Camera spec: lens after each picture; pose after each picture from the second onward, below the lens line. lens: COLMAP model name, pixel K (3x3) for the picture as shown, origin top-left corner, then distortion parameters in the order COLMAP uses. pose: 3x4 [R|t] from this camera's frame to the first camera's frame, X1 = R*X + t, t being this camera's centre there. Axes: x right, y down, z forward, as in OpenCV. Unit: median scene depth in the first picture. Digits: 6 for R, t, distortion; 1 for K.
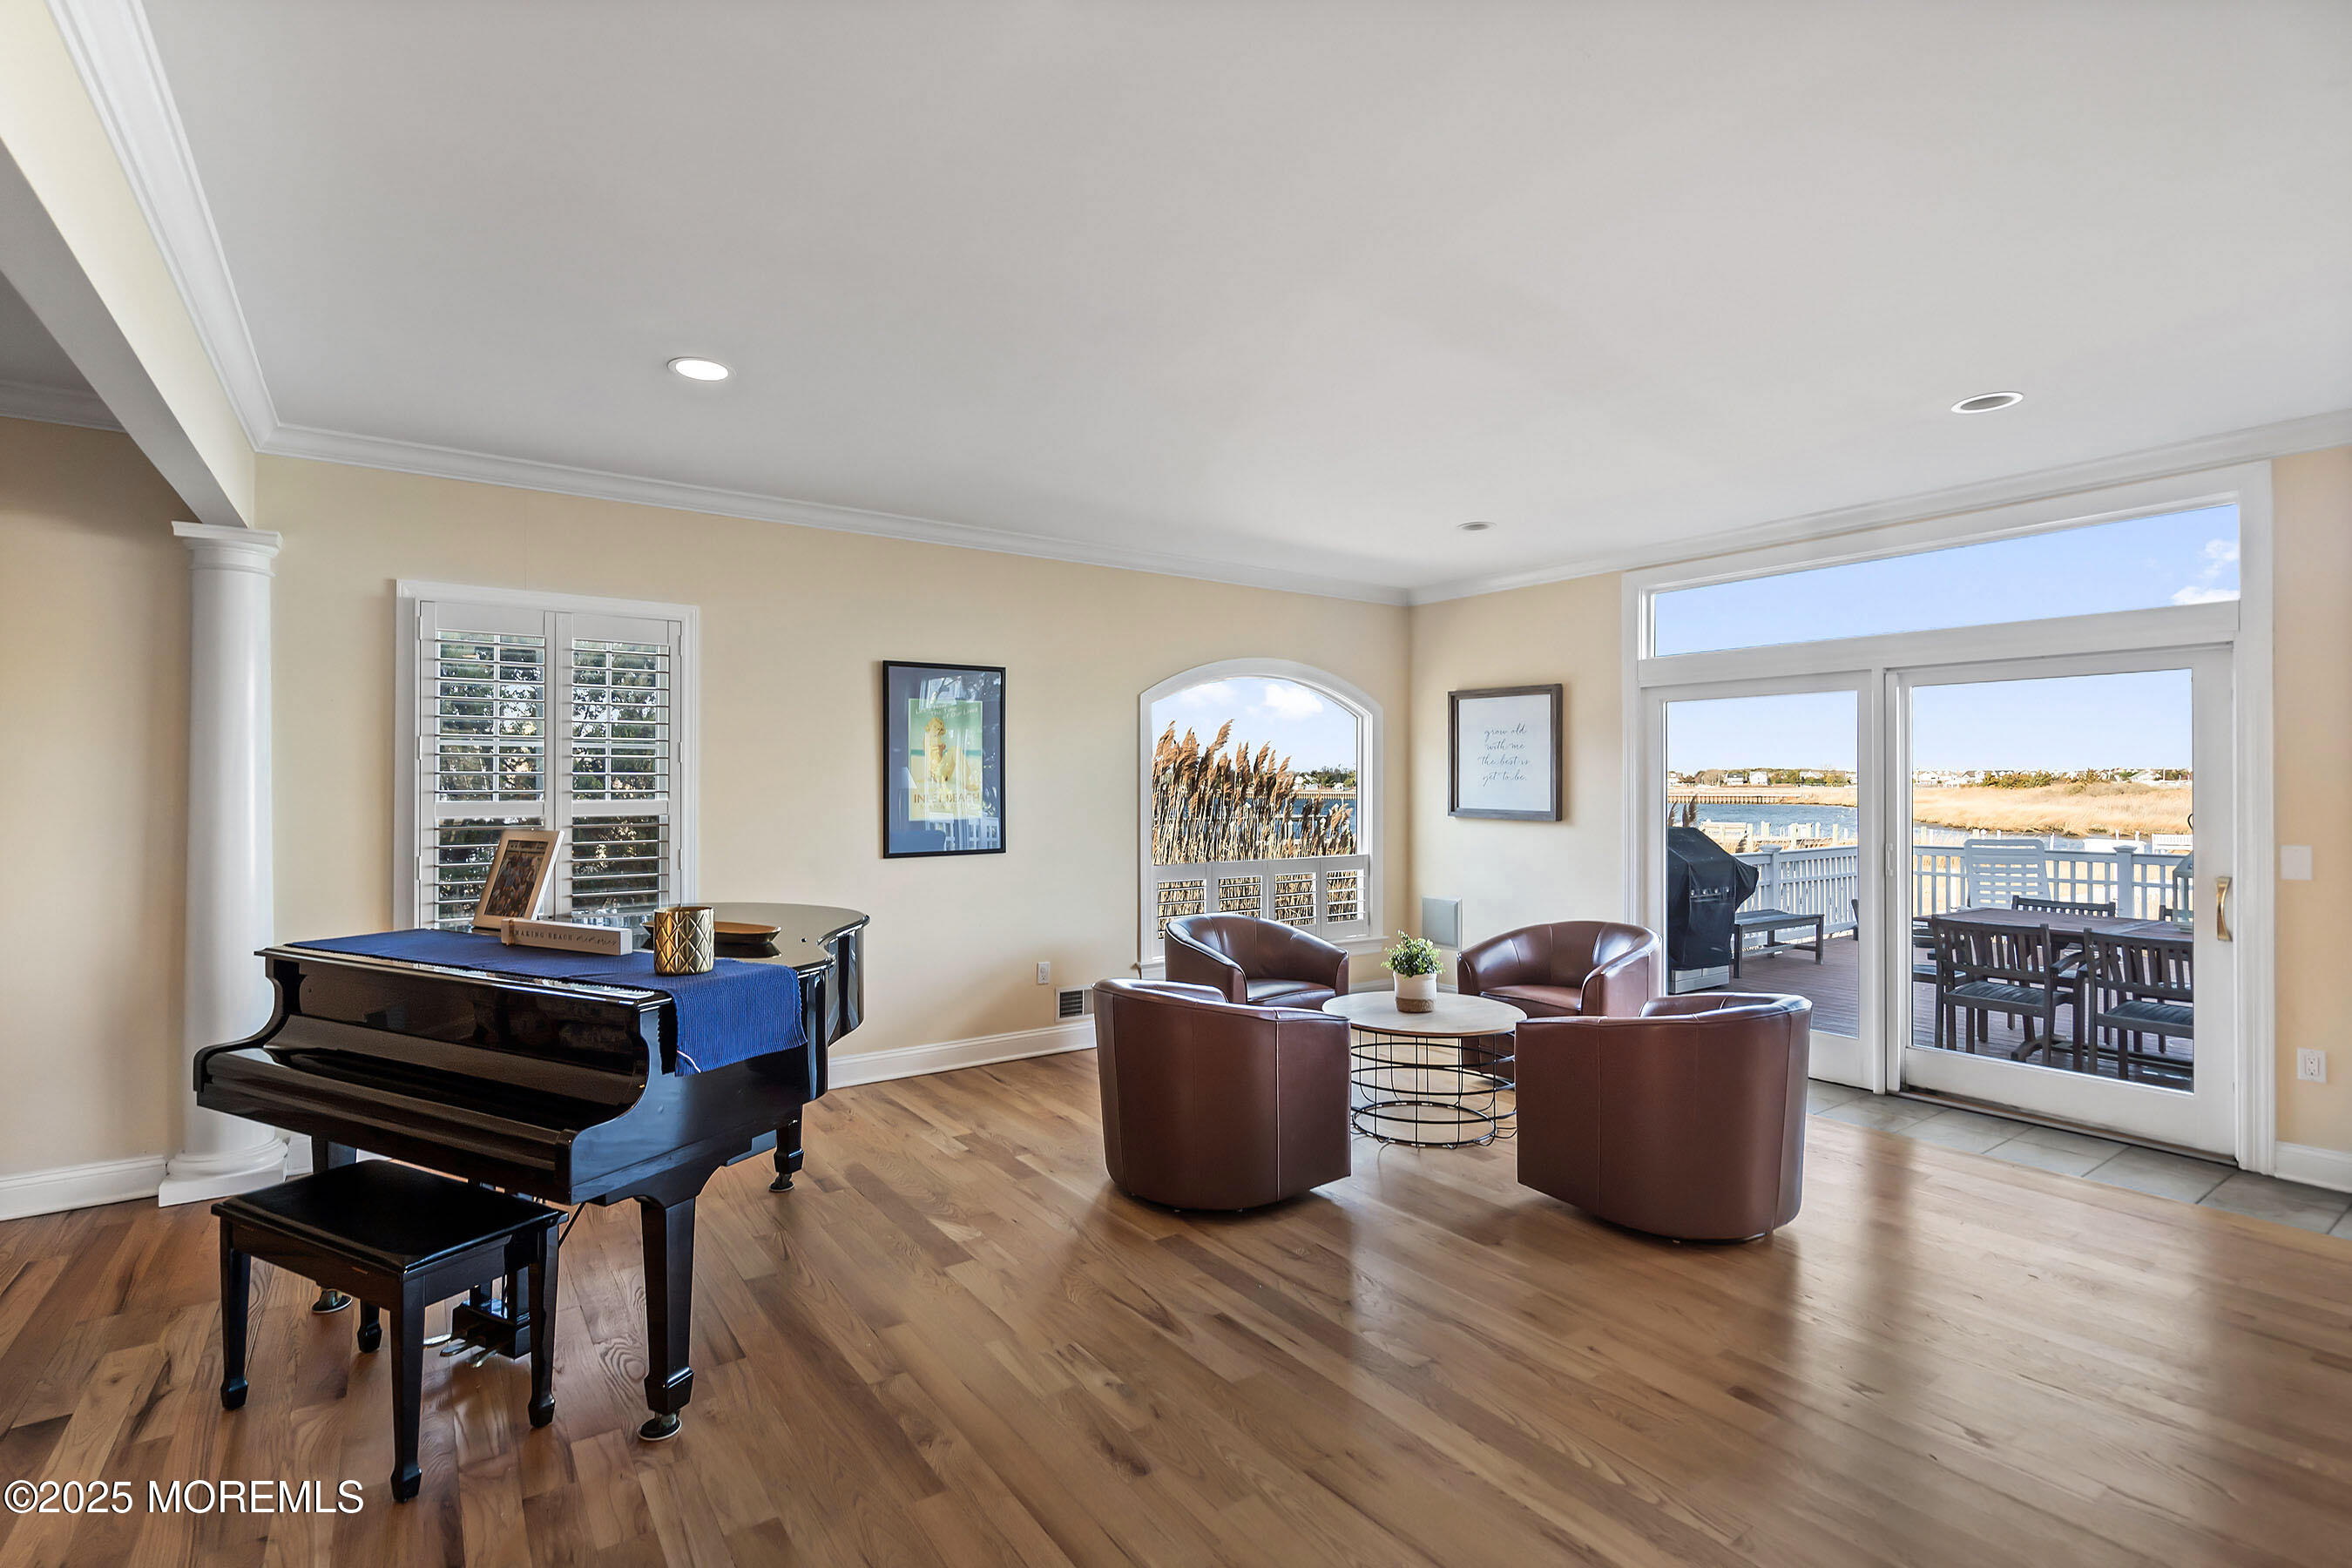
lens RADIAL K [[1078.5, 0, 1170.1], [0, 1078.5, 783.4], [0, 0, 1]] dist [0.001552, 0.000082]
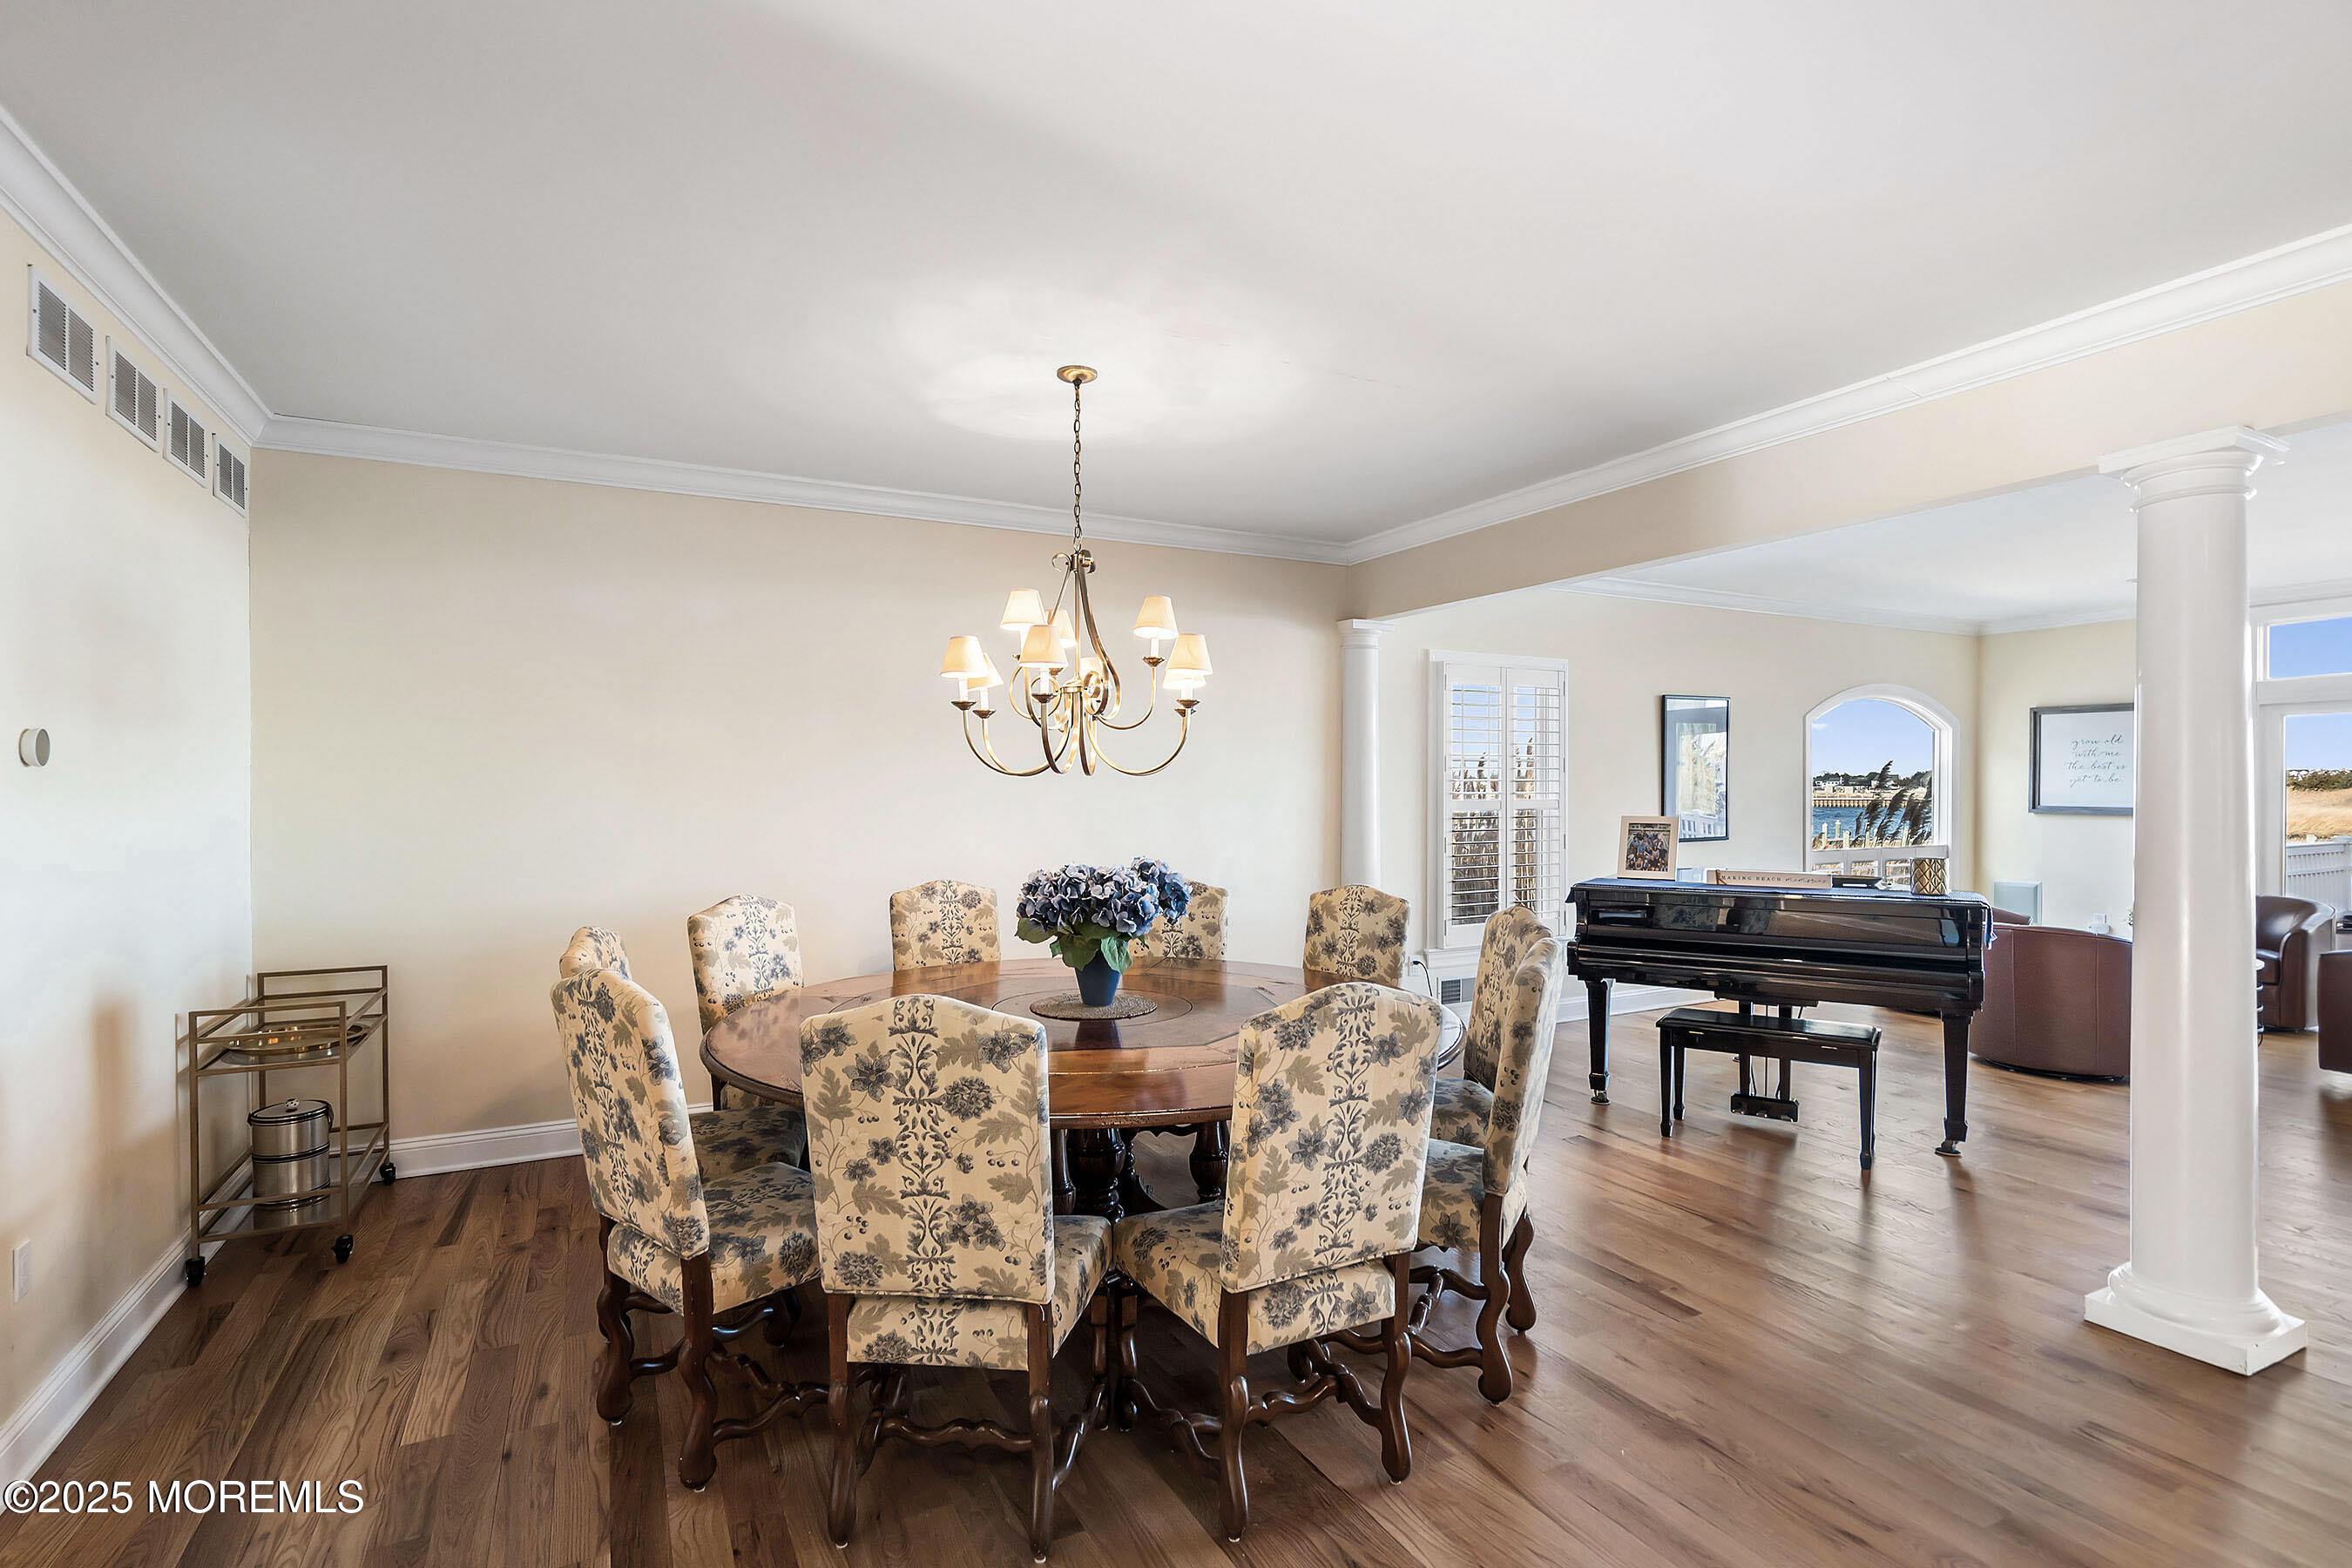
lens RADIAL K [[1078.5, 0, 1177.2], [0, 1078.5, 795.5], [0, 0, 1]] dist [0.001552, 0.000082]
pose [[0.990426, -0.002602, -0.138019, -0.513574], [0.003531, 0.999973, 0.006488, 0.000643], [0.137998, -0.006913, 0.990408, -0.315072]]
